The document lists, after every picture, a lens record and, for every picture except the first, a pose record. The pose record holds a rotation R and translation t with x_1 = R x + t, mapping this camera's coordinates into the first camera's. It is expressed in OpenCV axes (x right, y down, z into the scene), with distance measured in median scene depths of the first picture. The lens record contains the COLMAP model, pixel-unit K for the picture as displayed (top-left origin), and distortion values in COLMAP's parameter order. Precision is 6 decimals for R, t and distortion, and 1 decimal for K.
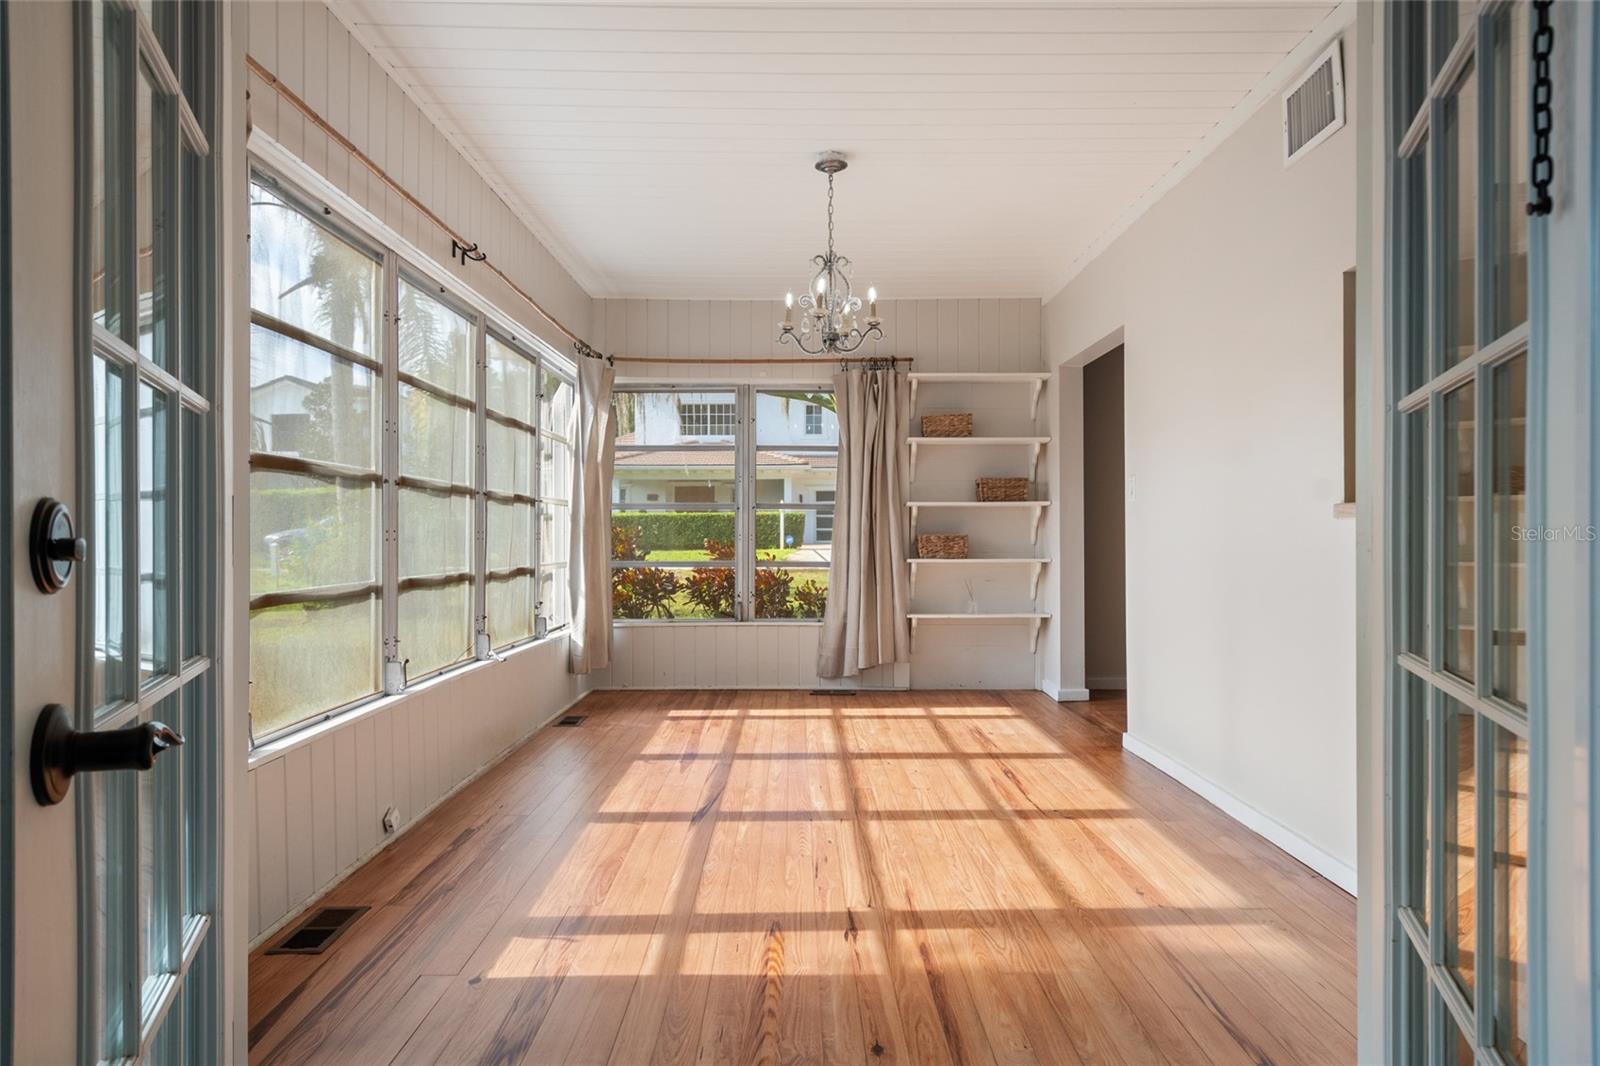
lens RADIAL K [[858.3, 0, 811.1], [0, 858.3, 538.3], [0, 0, 1]] dist [0.006116, 0.000393]
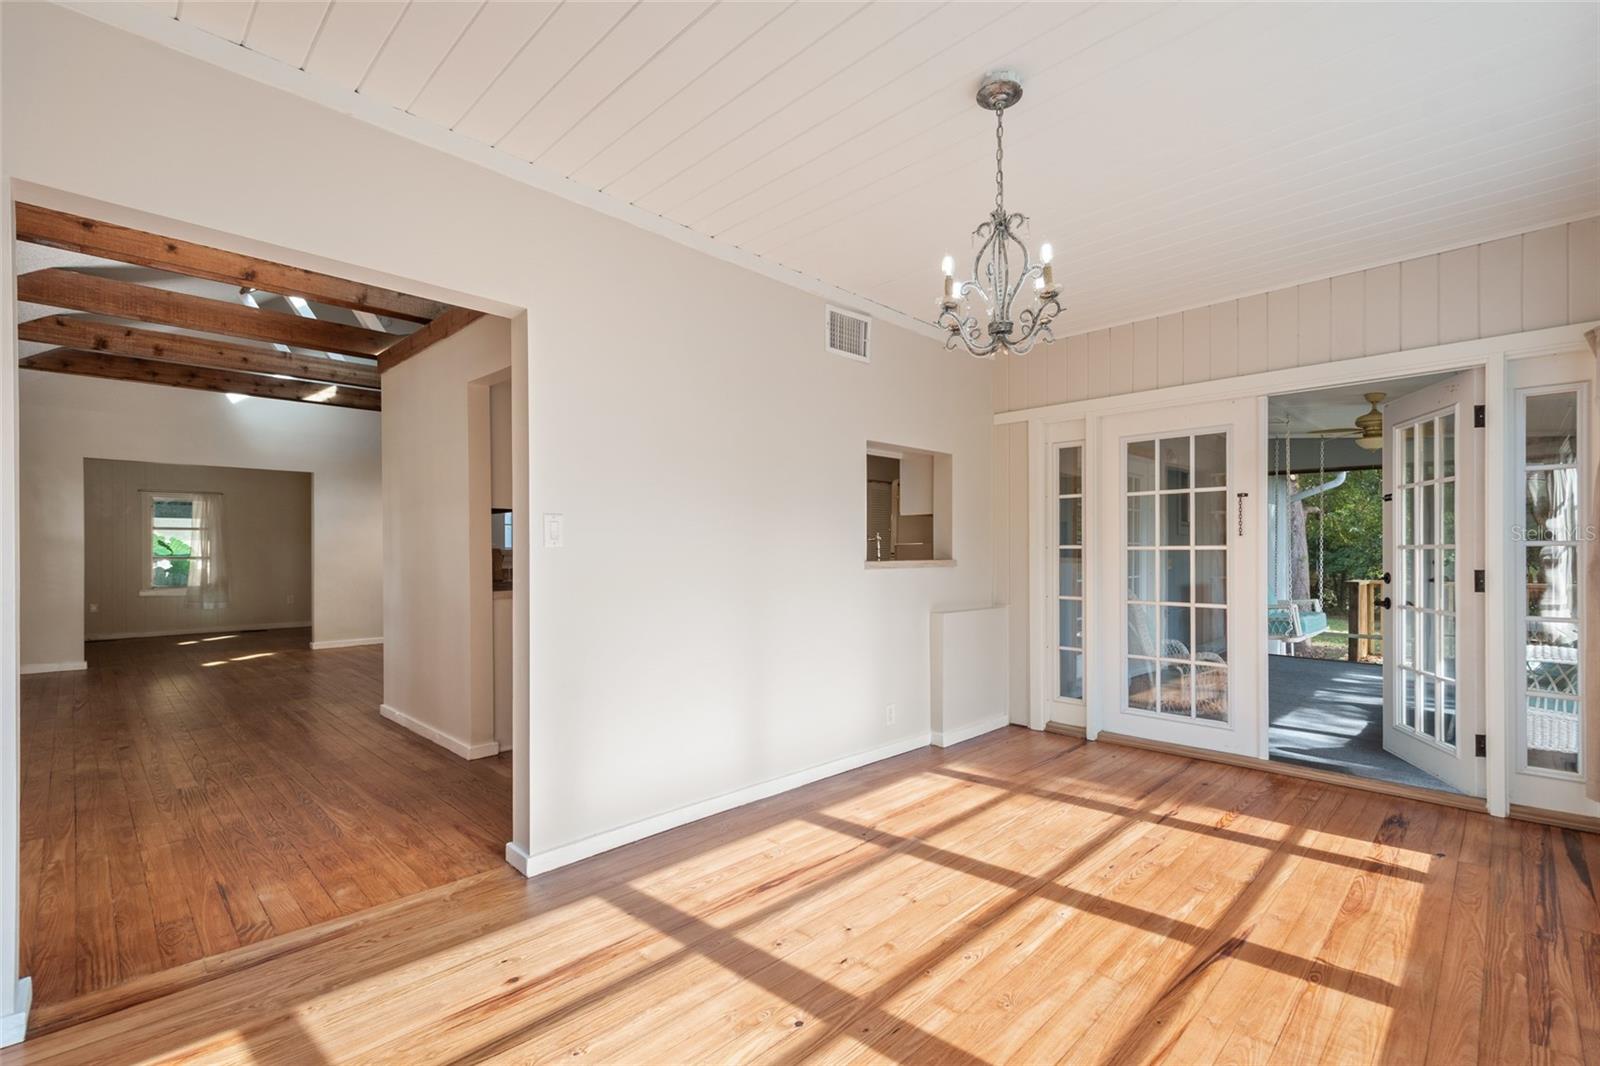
lens RADIAL K [[722.2, 0, 818.6], [0, 722.2, 554.0], [0, 0, 1]] dist [0.016863, -0.004392]
pose [[-0.696912, 0.003310, 0.717149, -0.391036], [0.007262, 0.999971, 0.002441, -0.048784], [-0.717119, 0.006909, -0.696916, 1.950830]]
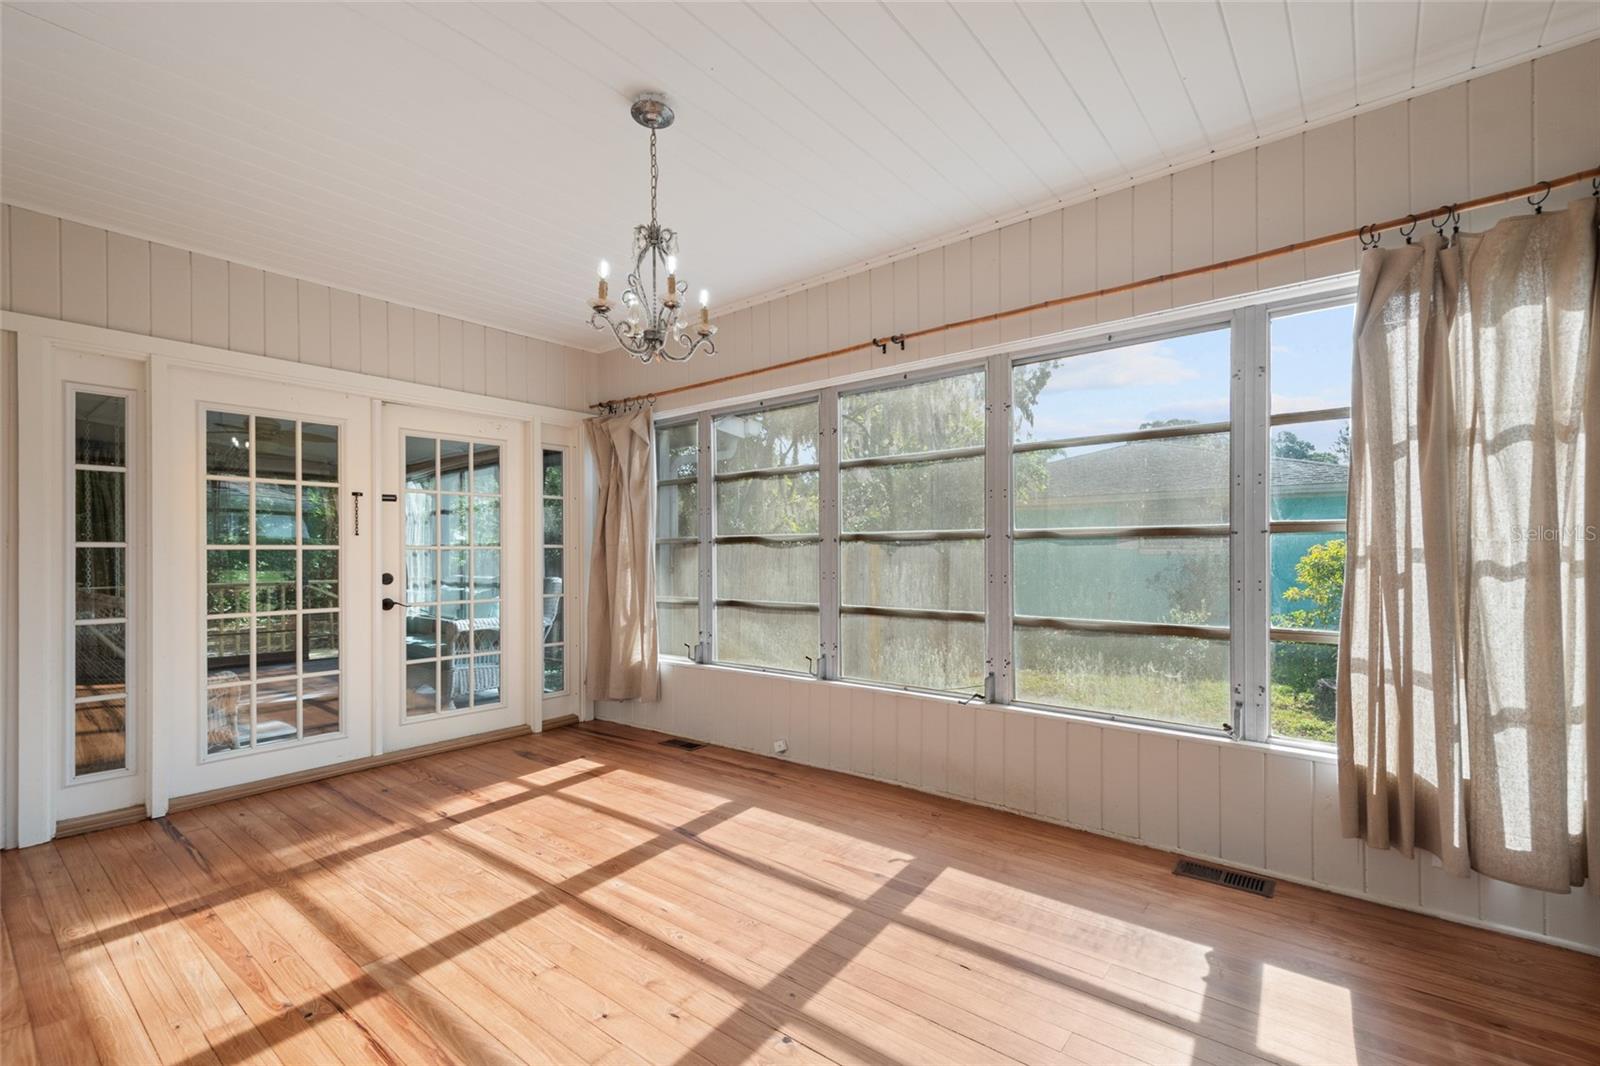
lens RADIAL K [[722.2, 0, 804.8], [0, 722.2, 552.4], [0, 0, 1]] dist [0.016863, -0.004392]
pose [[-0.624615, 0.006619, -0.780904, 0.559894], [0.003520, 0.999978, 0.005660, -0.047917], [0.780925, 0.000786, -0.624625, 1.912905]]
